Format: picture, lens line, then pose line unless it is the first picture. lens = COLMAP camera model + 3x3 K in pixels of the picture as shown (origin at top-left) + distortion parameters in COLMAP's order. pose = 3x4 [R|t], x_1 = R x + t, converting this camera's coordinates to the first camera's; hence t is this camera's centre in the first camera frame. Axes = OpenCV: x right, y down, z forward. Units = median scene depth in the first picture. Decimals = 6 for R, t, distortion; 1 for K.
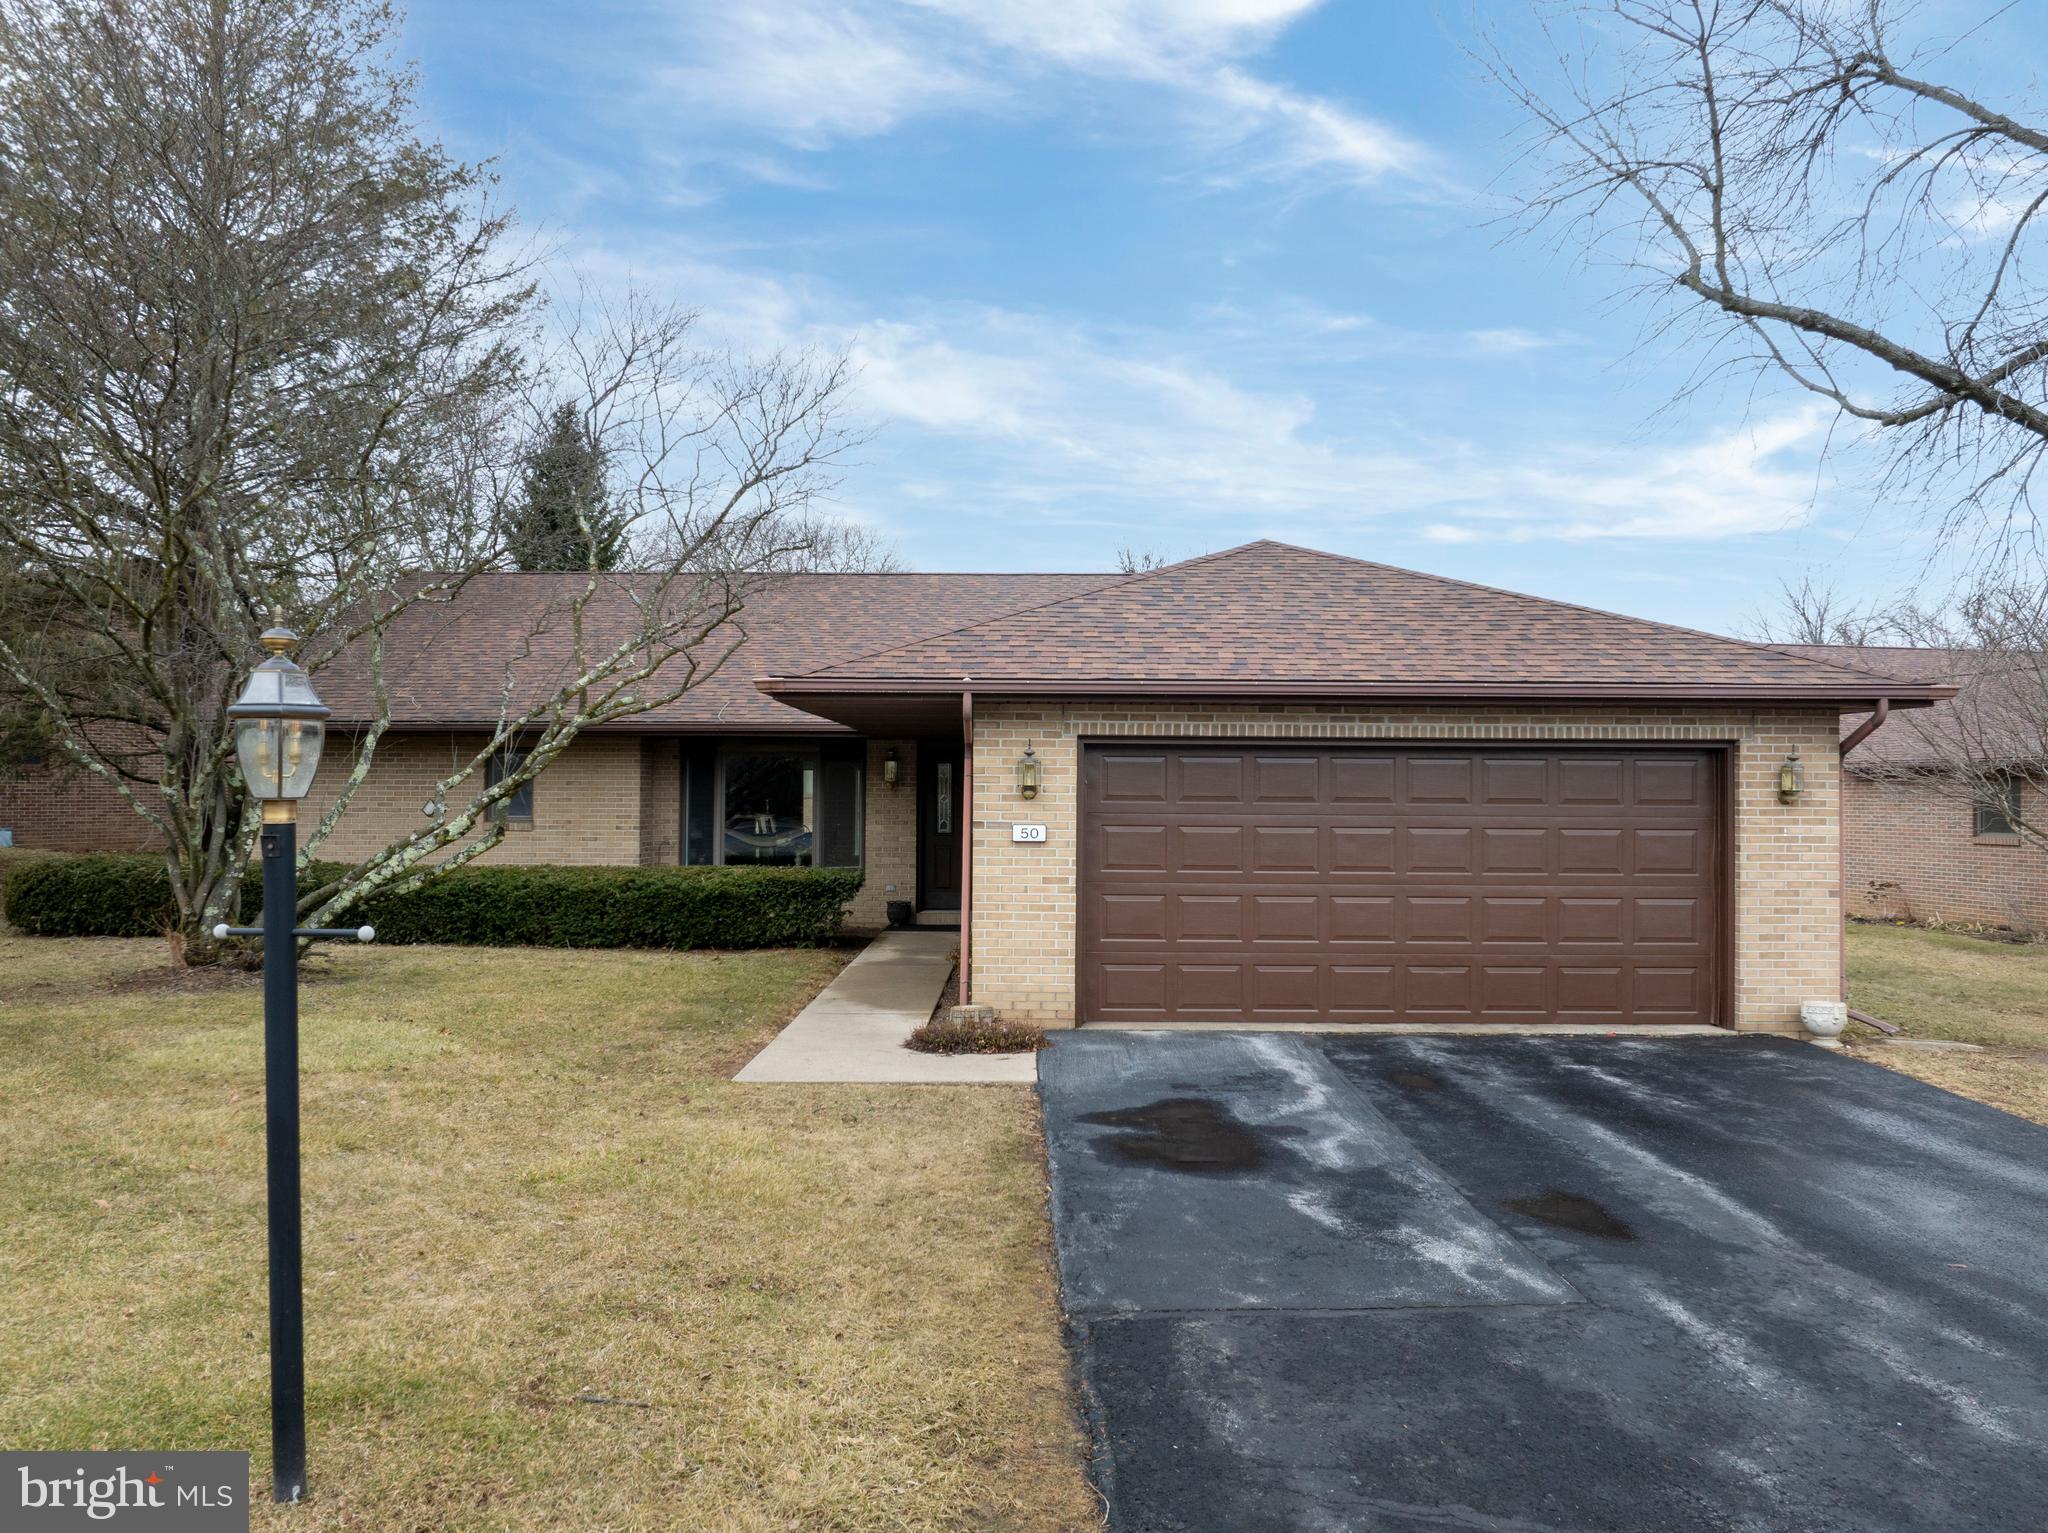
lens RADIAL K [[1440.8, 0, 1024.0], [0, 1440.8, 766.5], [0, 0, 1]] dist [-0.029632, 0.000621]
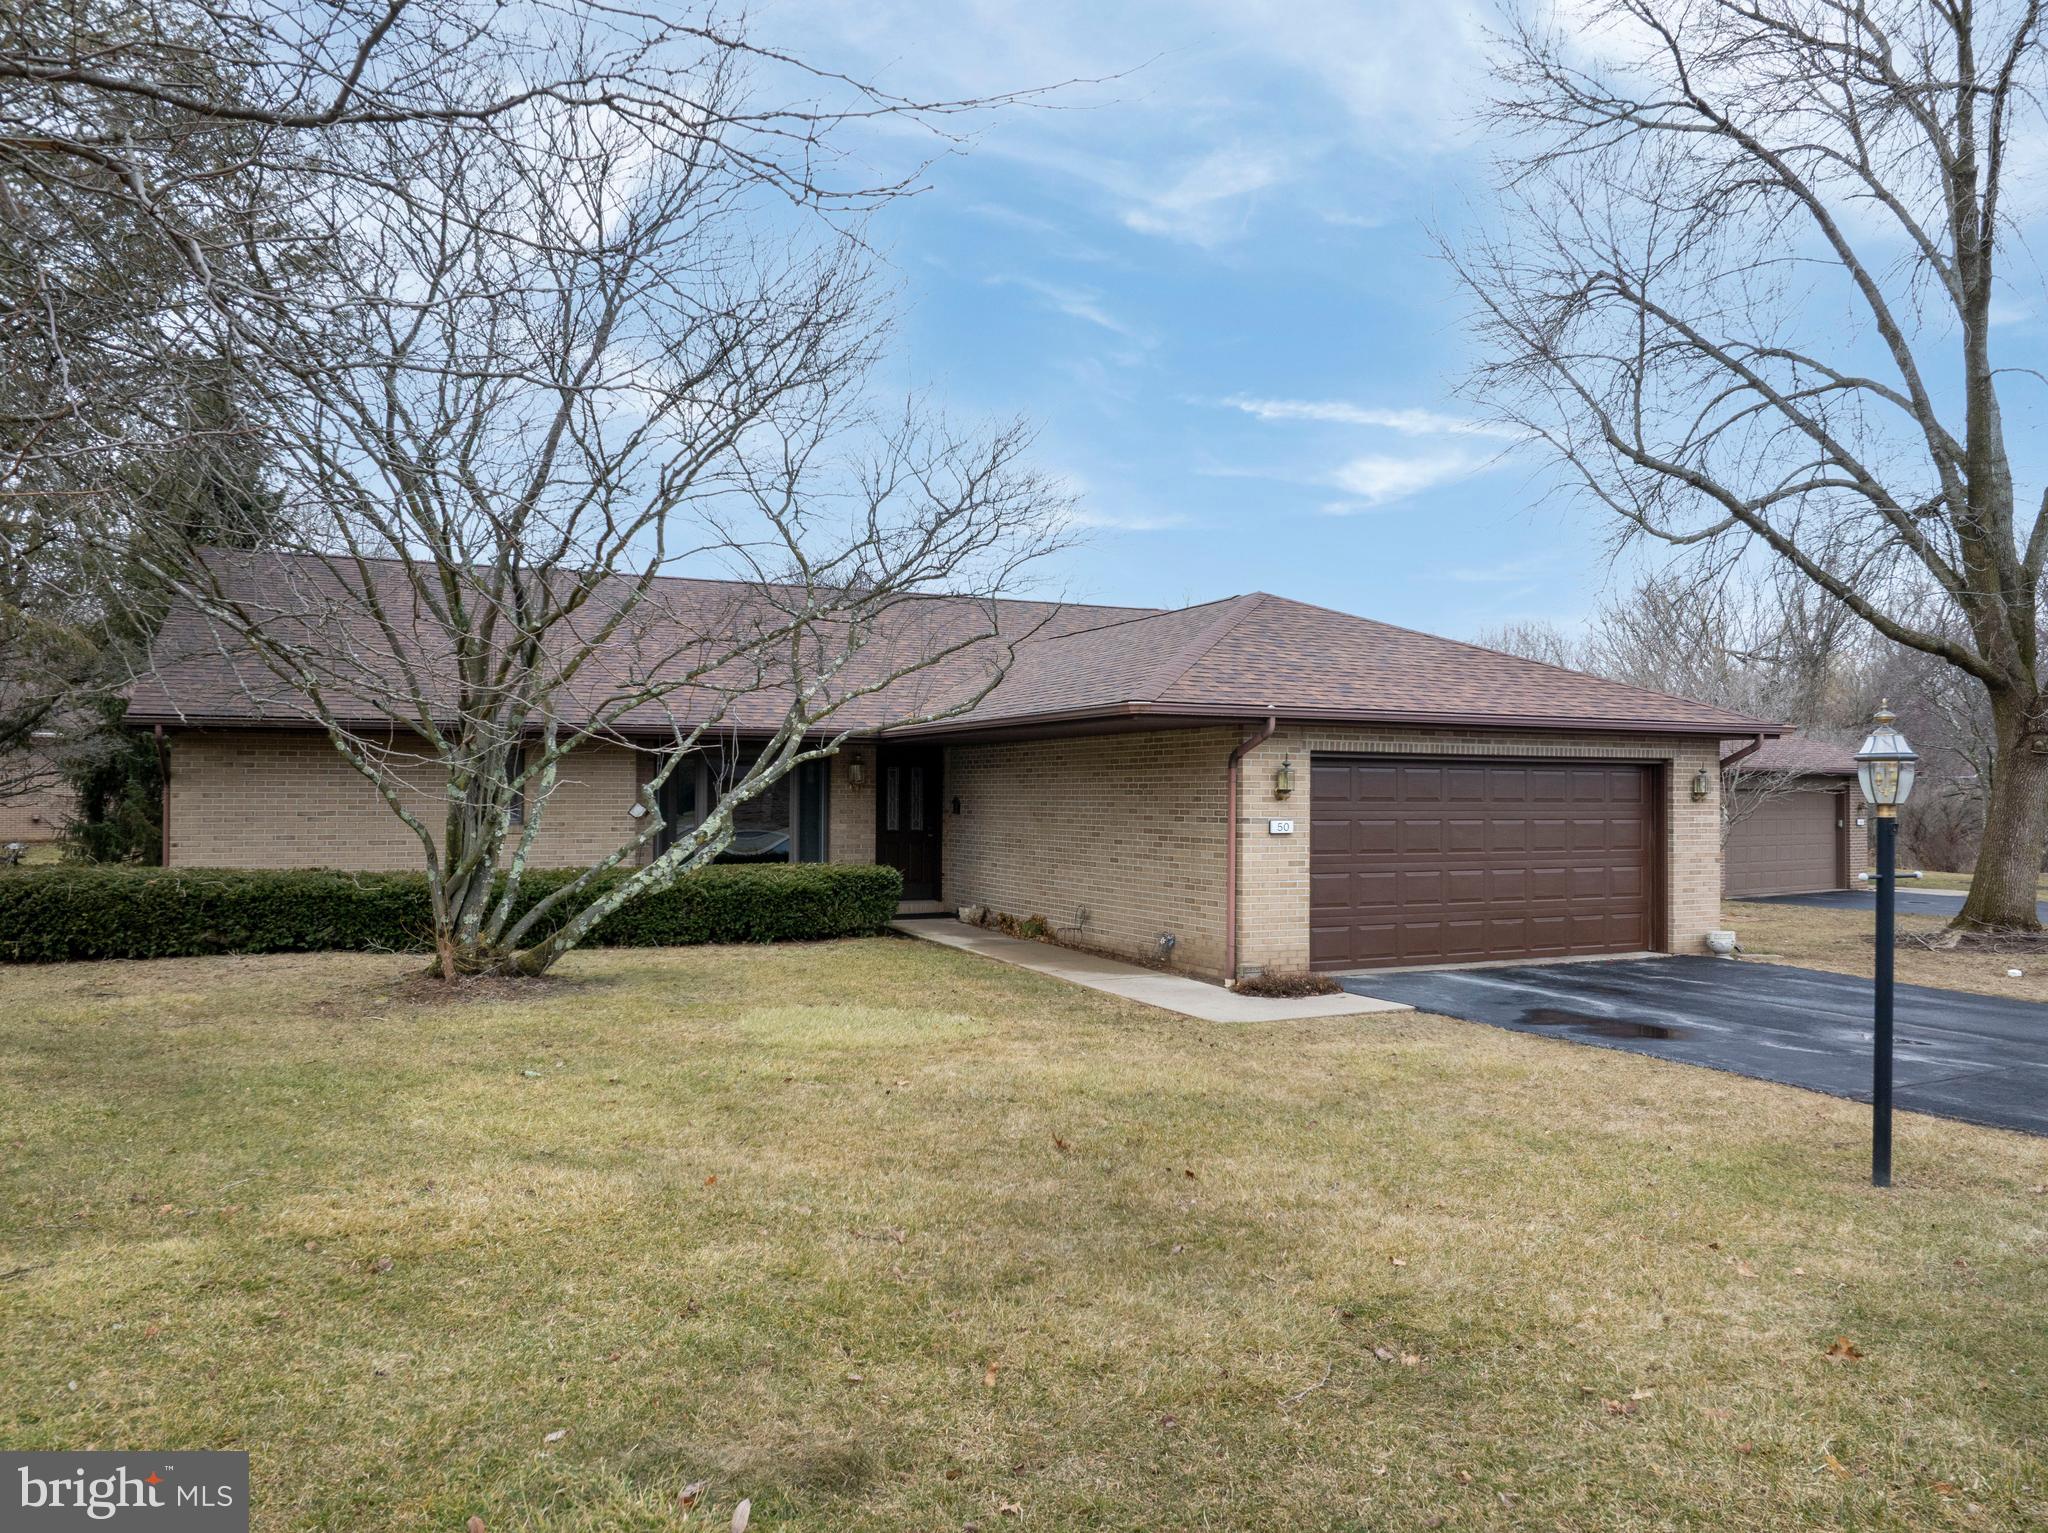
lens RADIAL K [[1440.8, 0, 1024.0], [0, 1440.8, 766.5], [0, 0, 1]] dist [-0.029632, 0.000621]
pose [[0.900250, 0.006426, 0.435326, -0.735111], [-0.007244, 0.999974, 0.000219, -0.005726], [-0.435313, -0.003351, 0.900273, -0.049087]]
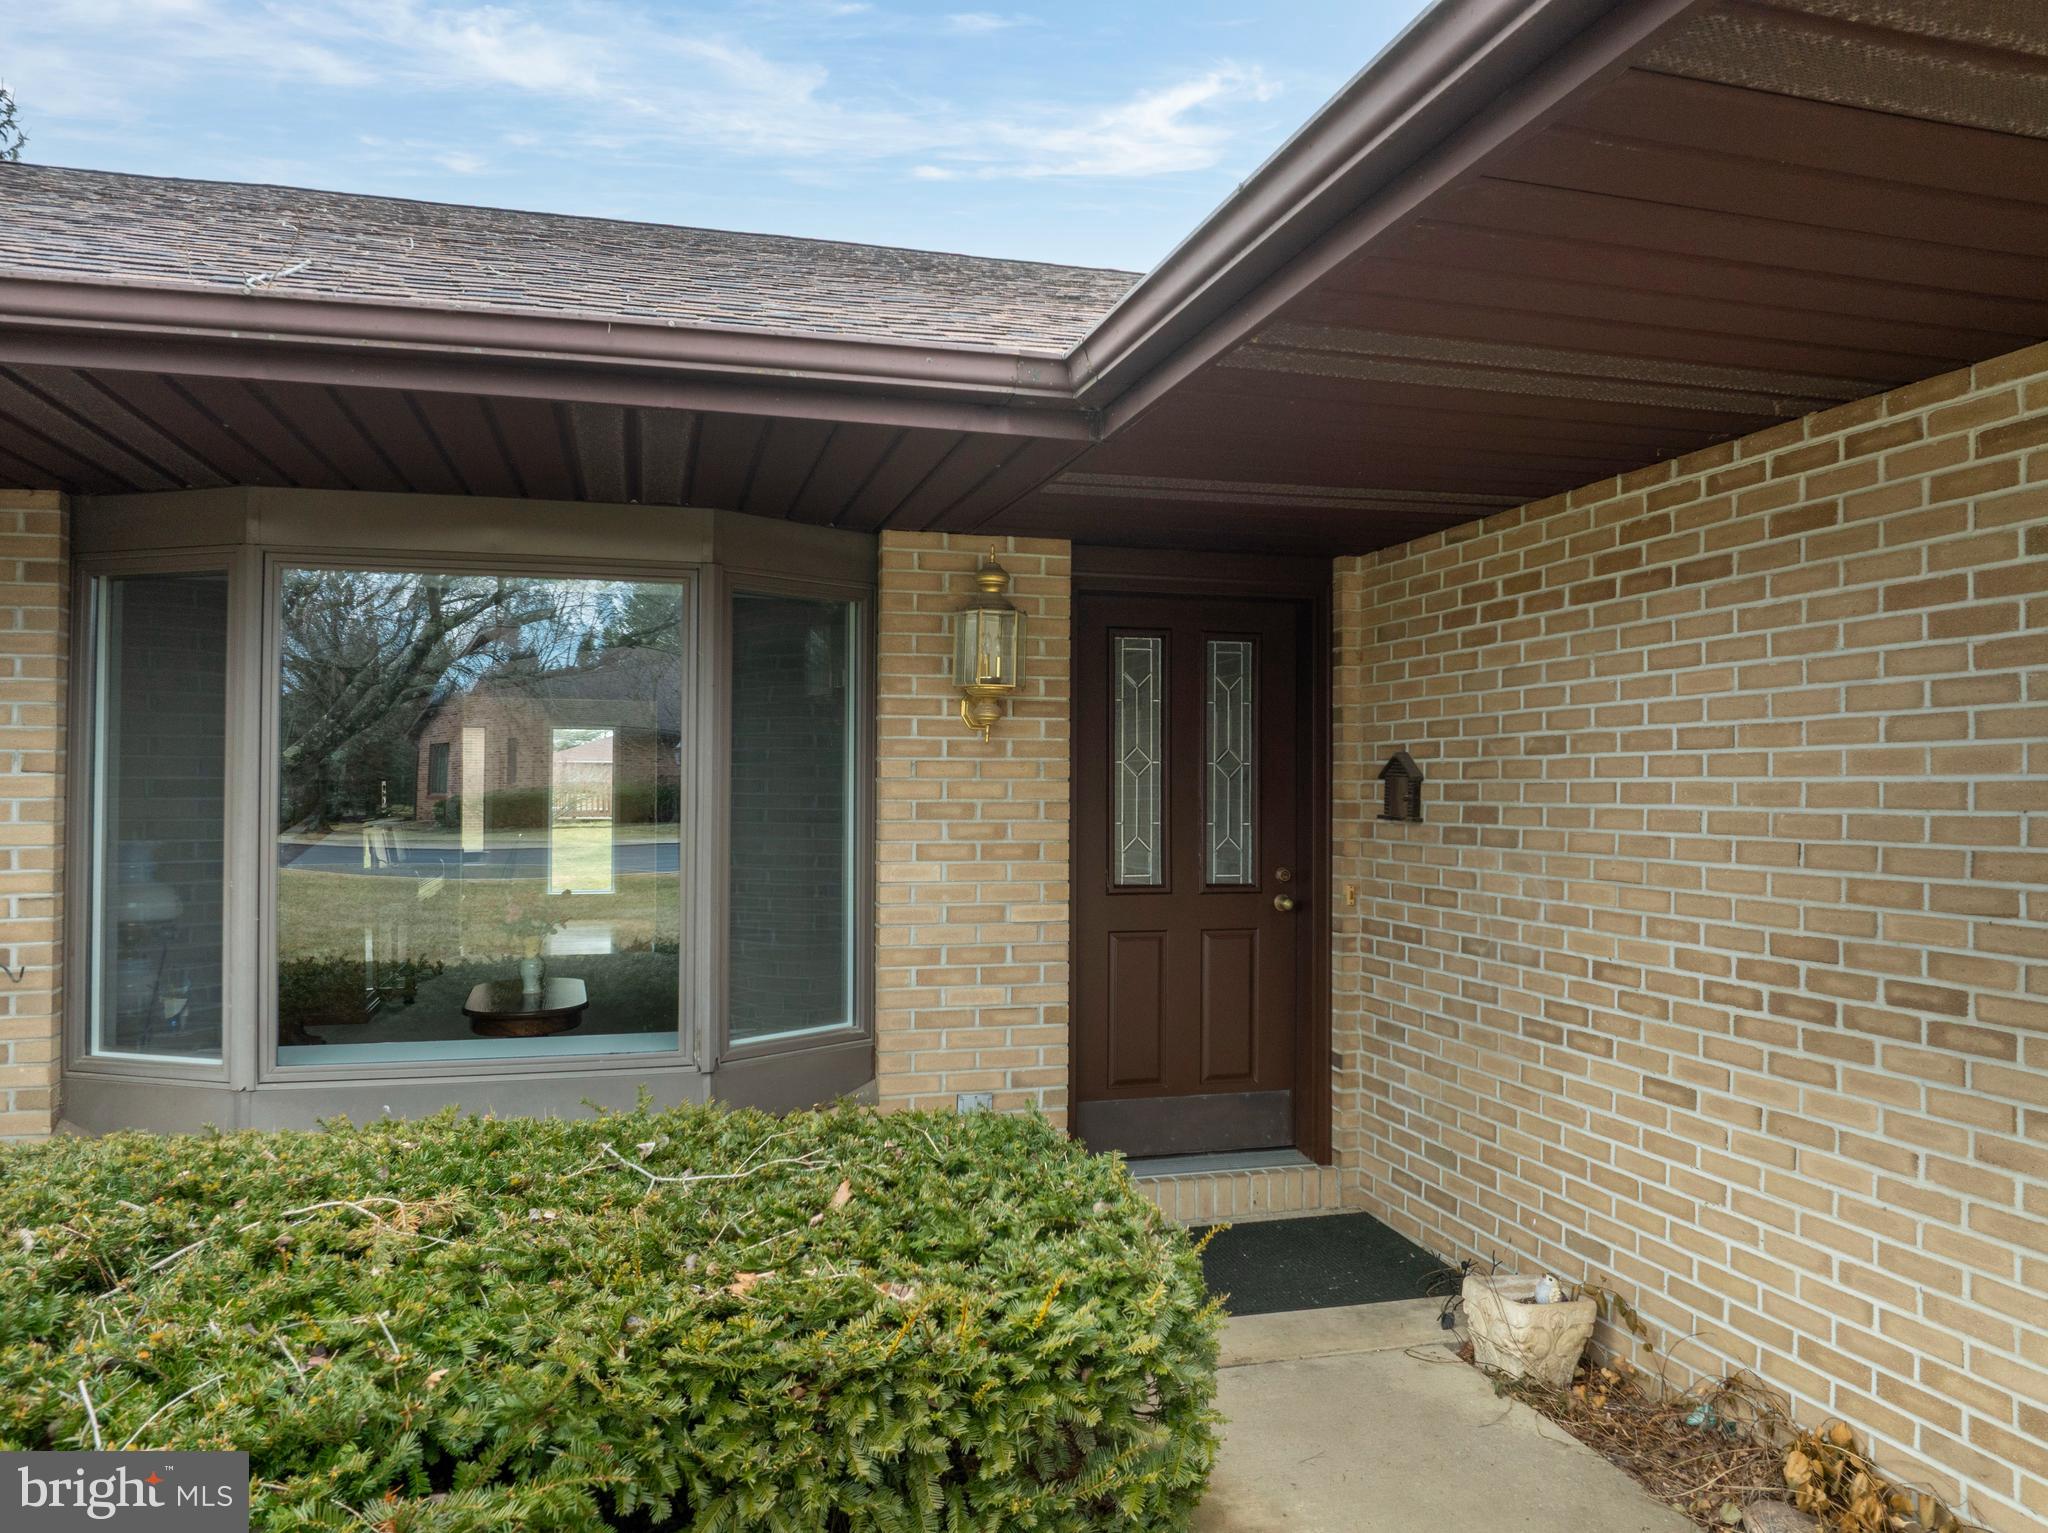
lens RADIAL K [[1440.8, 0, 1024.0], [0, 1440.8, 766.5], [0, 0, 1]] dist [-0.029632, 0.000621]
pose [[0.960026, 0.002128, 0.279904, -0.257572], [-0.004619, 0.999955, 0.008242, 0.034945], [-0.279874, -0.009206, 0.959993, 1.225181]]
